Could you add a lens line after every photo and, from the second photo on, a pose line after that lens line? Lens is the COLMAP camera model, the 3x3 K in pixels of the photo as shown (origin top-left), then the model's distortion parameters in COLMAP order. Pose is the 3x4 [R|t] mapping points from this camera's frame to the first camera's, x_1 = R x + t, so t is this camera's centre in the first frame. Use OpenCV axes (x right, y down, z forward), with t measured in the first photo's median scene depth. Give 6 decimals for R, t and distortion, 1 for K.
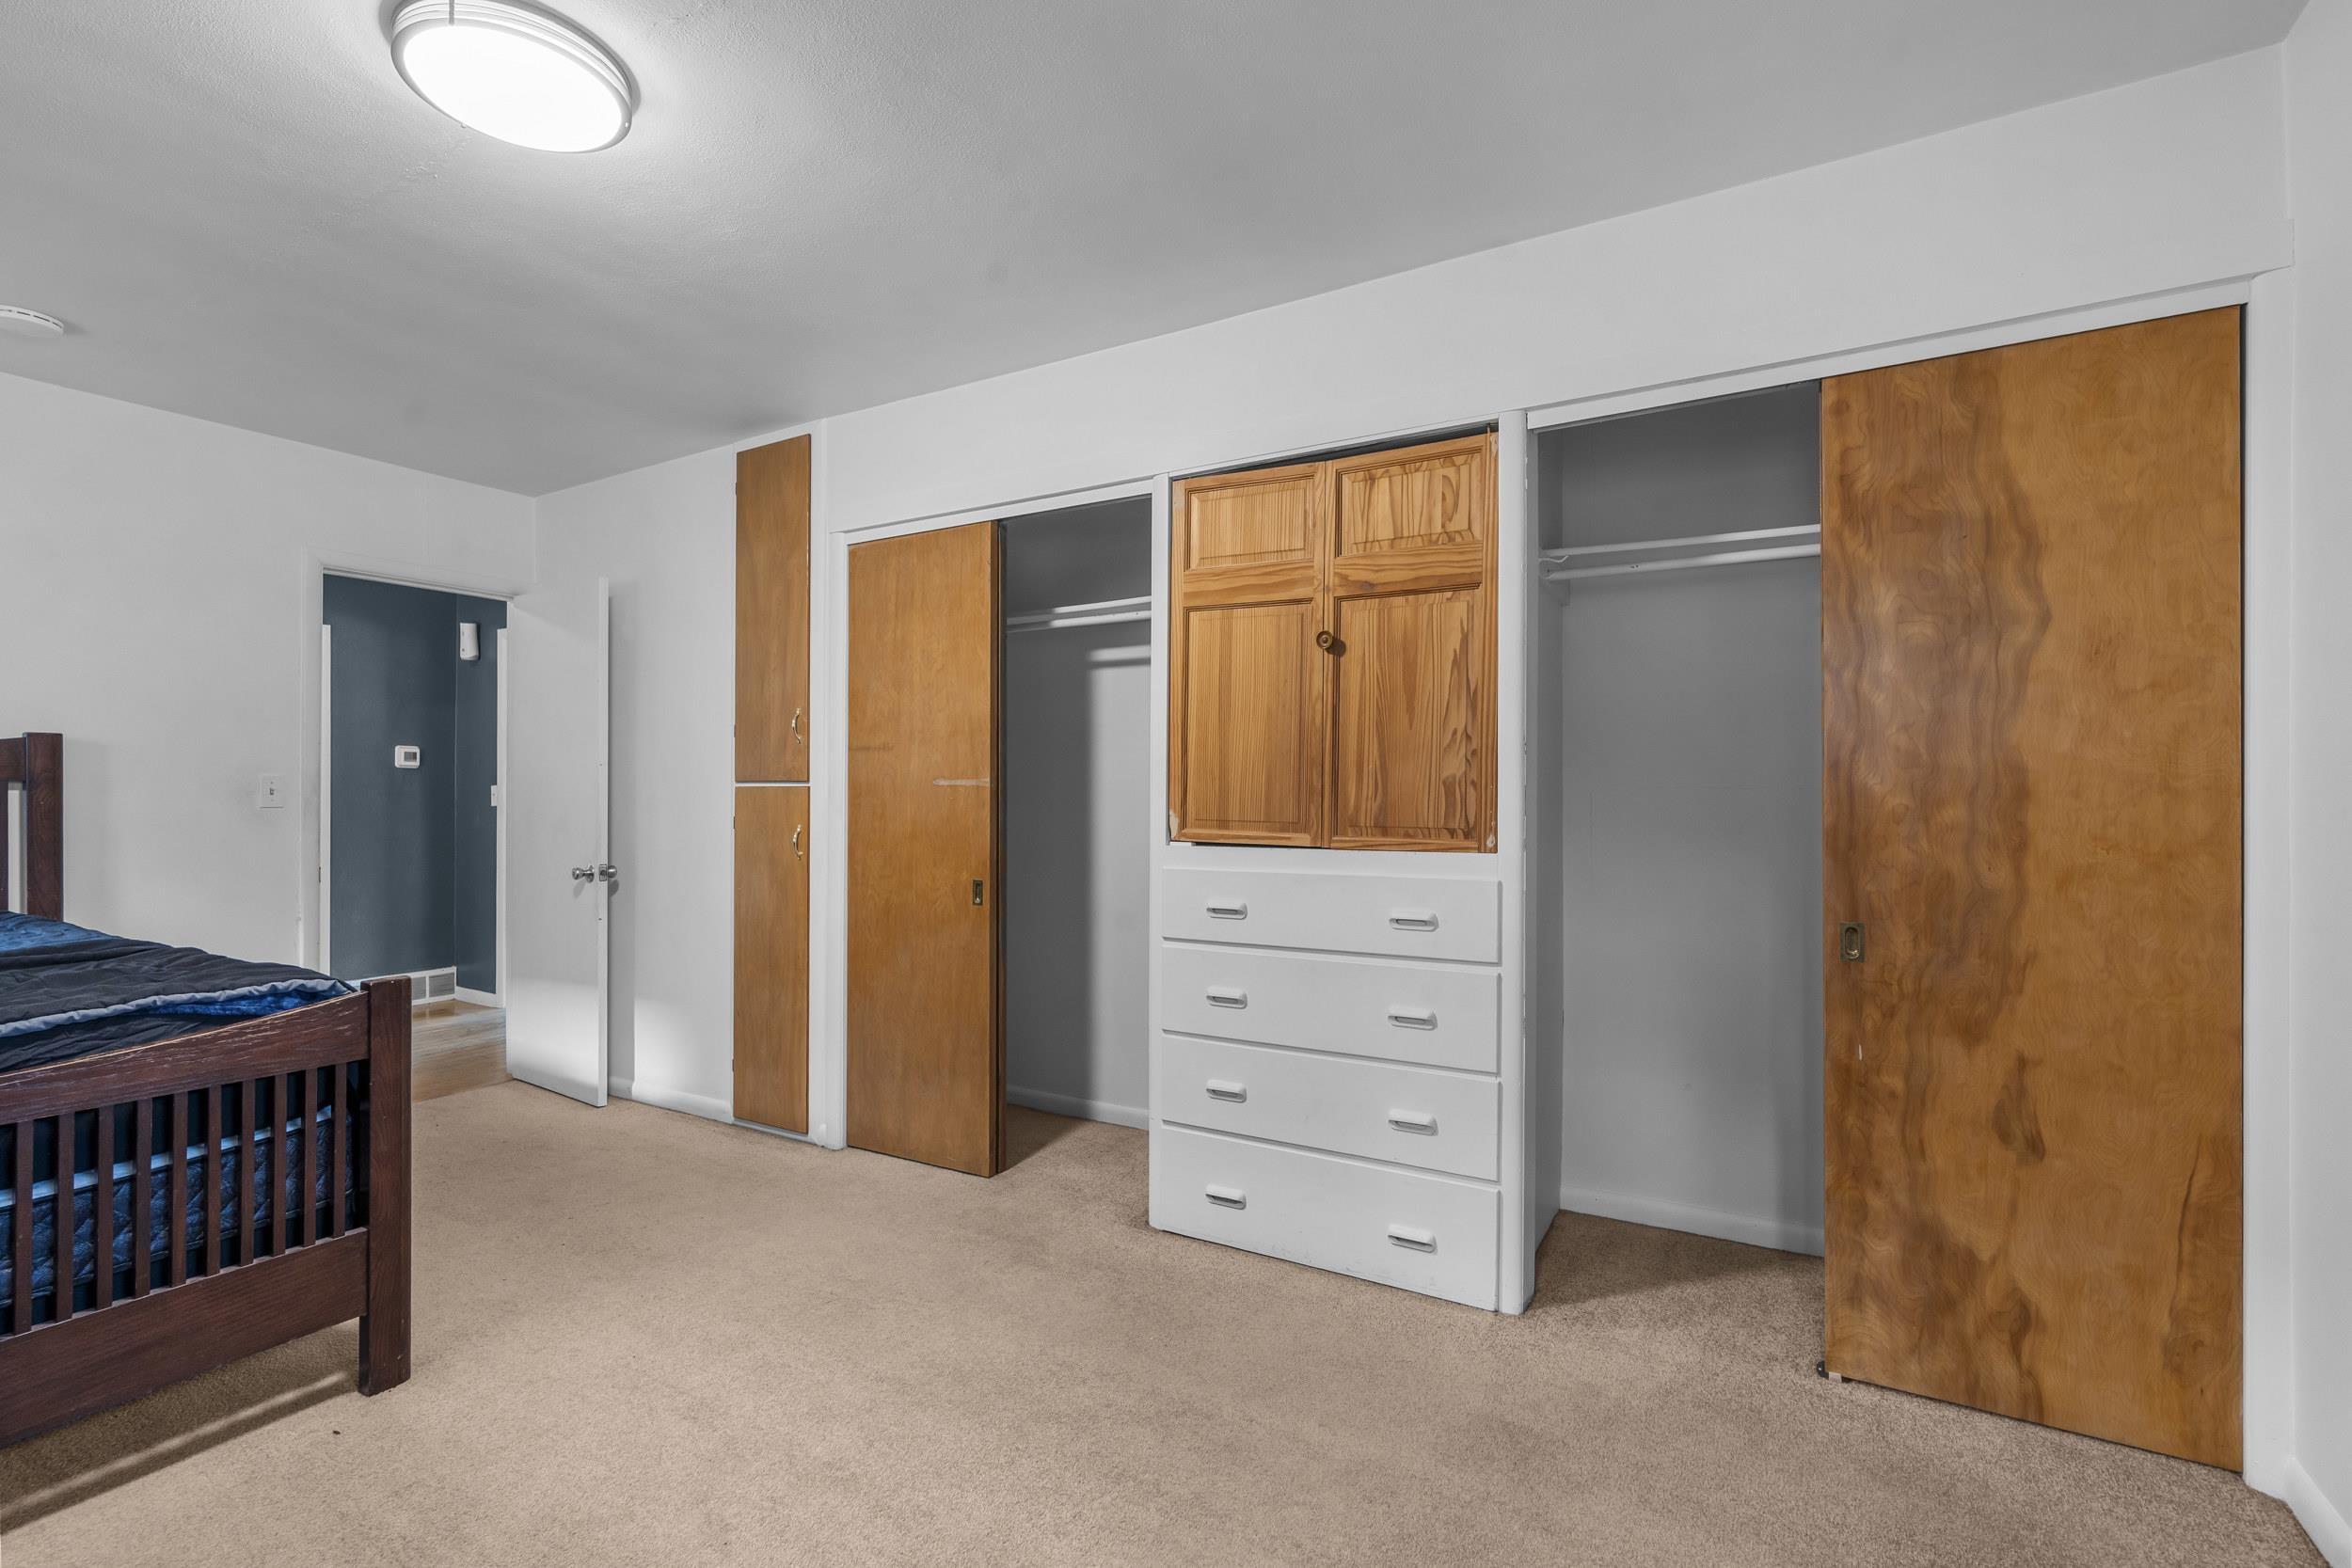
lens RADIAL K [[1066.4, 0, 1164.0], [0, 1066.4, 794.3], [0, 0, 1]] dist [-0.007592, 0.002345]
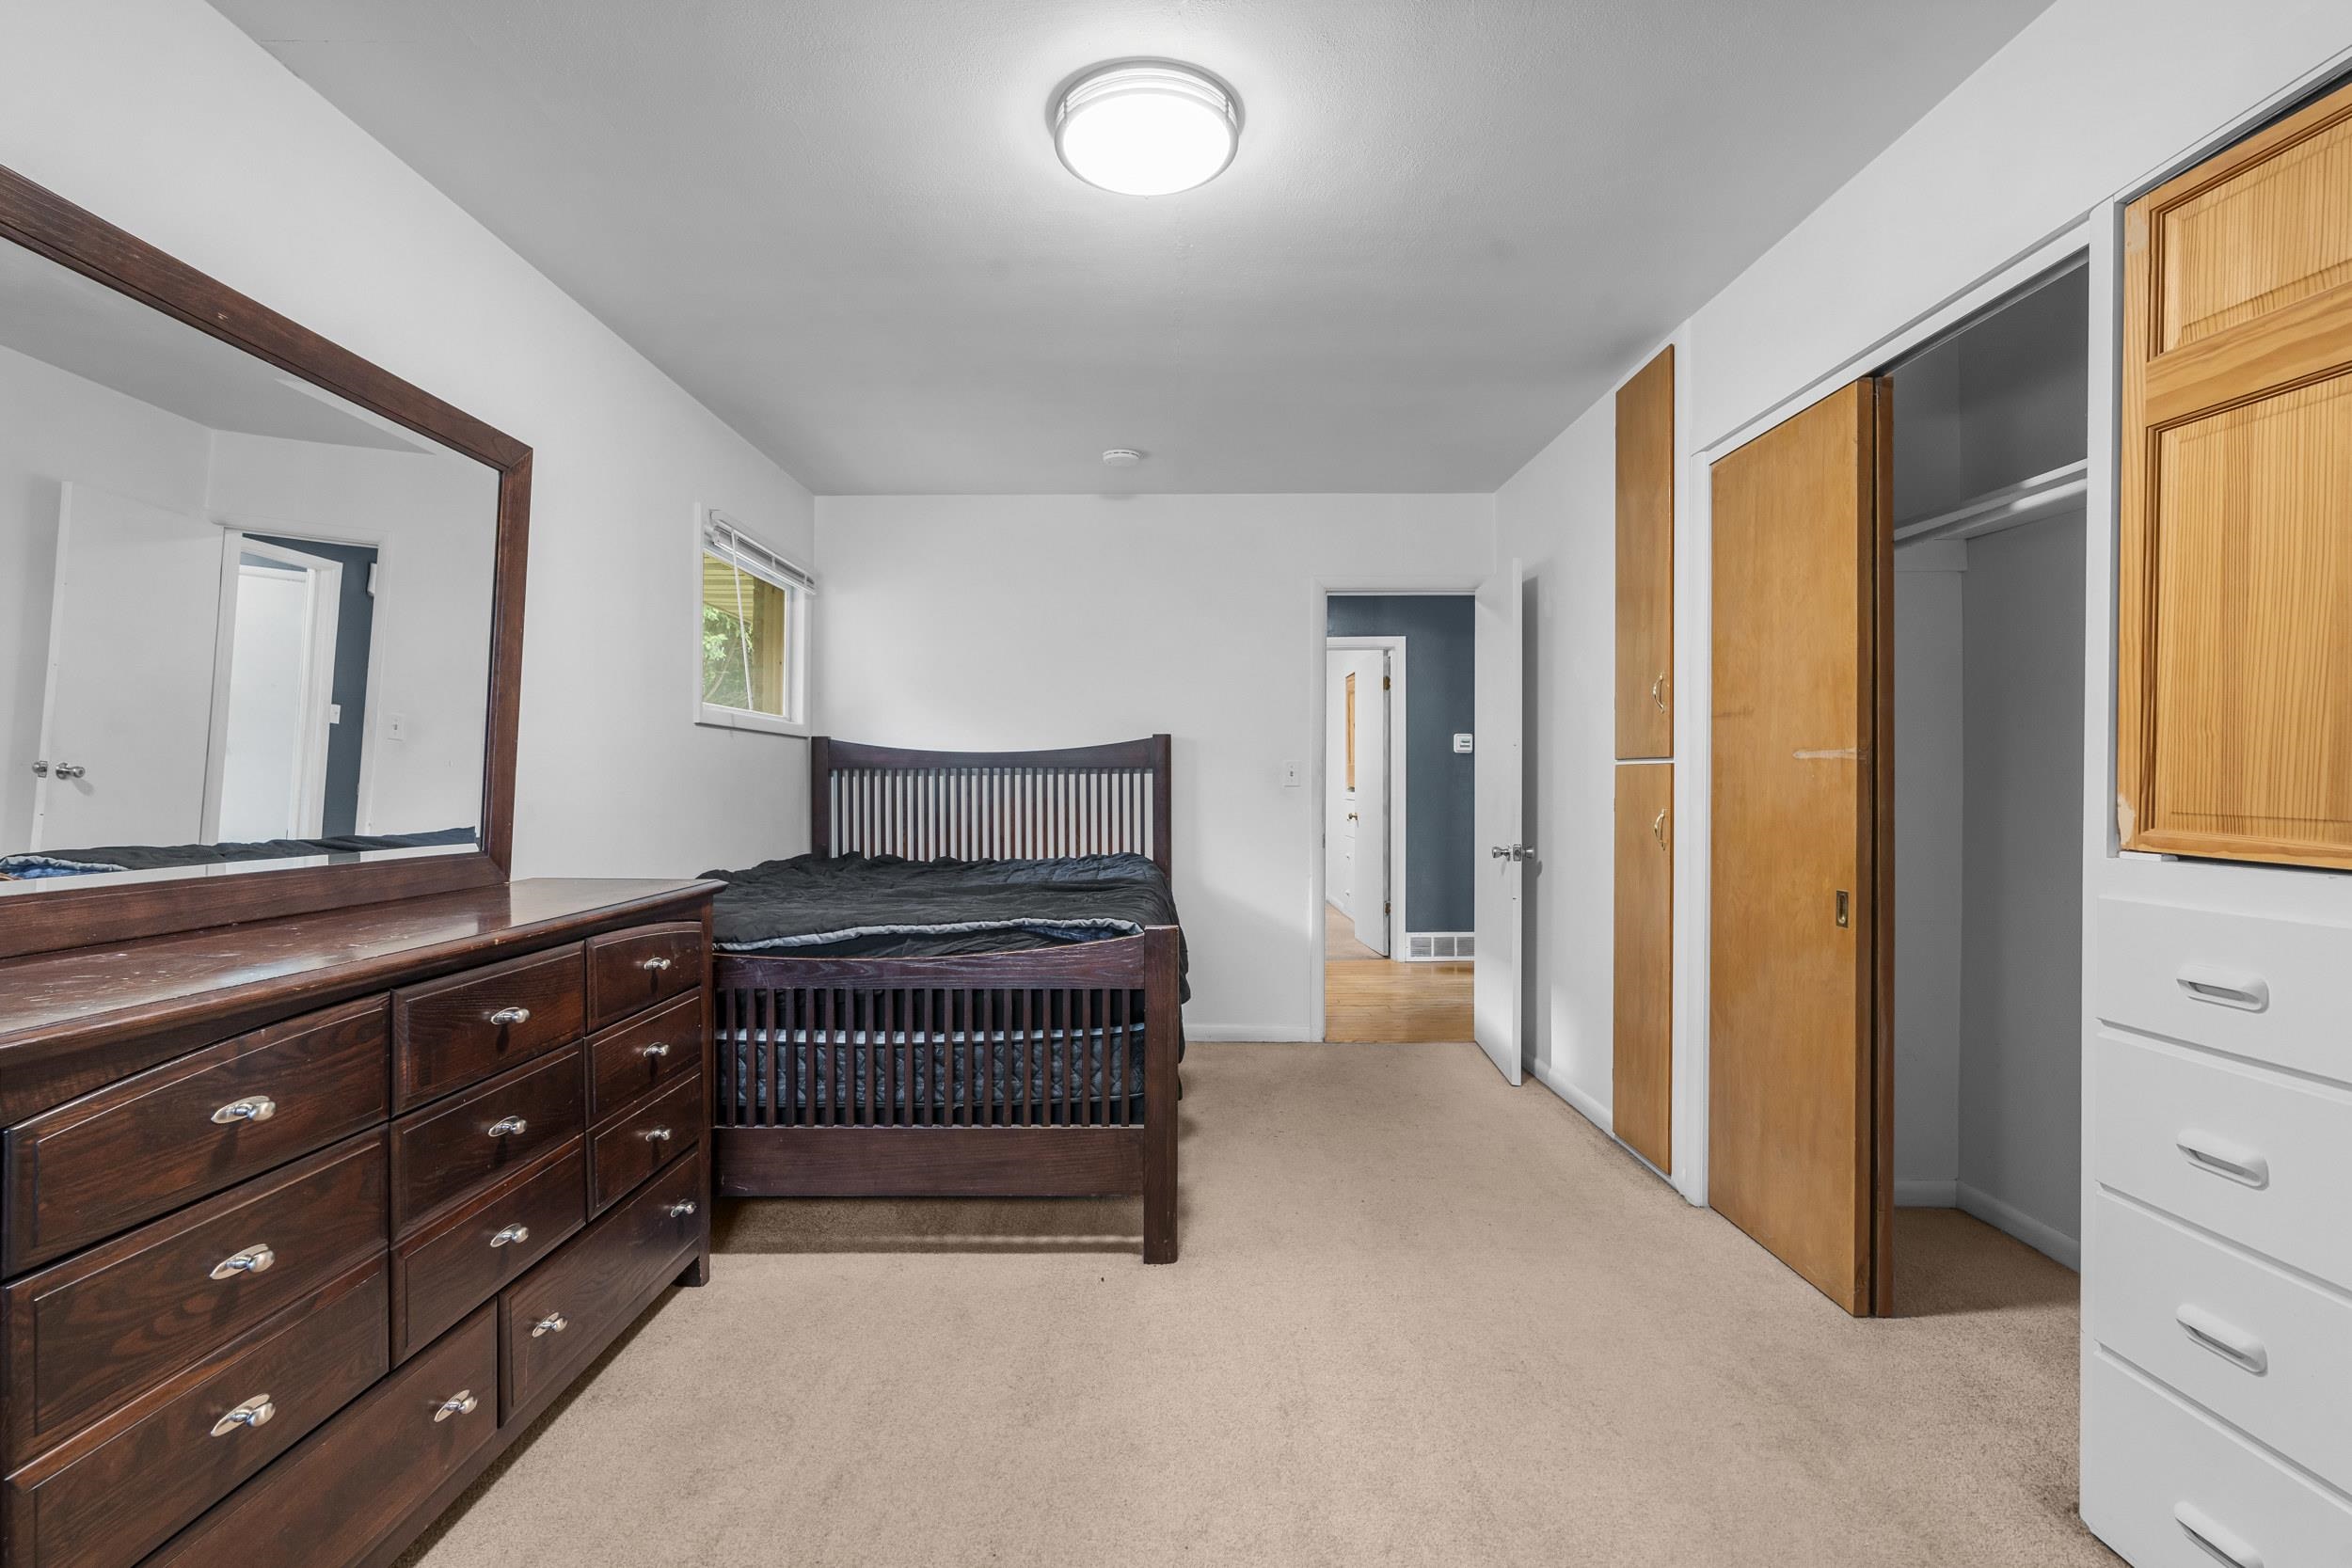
lens RADIAL K [[1066.4, 0, 1170.2], [0, 1066.4, 779.4], [0, 0, 1]] dist [-0.007592, 0.002345]
pose [[0.504426, -0.002098, -0.863452, 0.227063], [0.004592, 0.999989, 0.000253, 0.003840], [0.863443, -0.004093, 0.504430, 0.275596]]
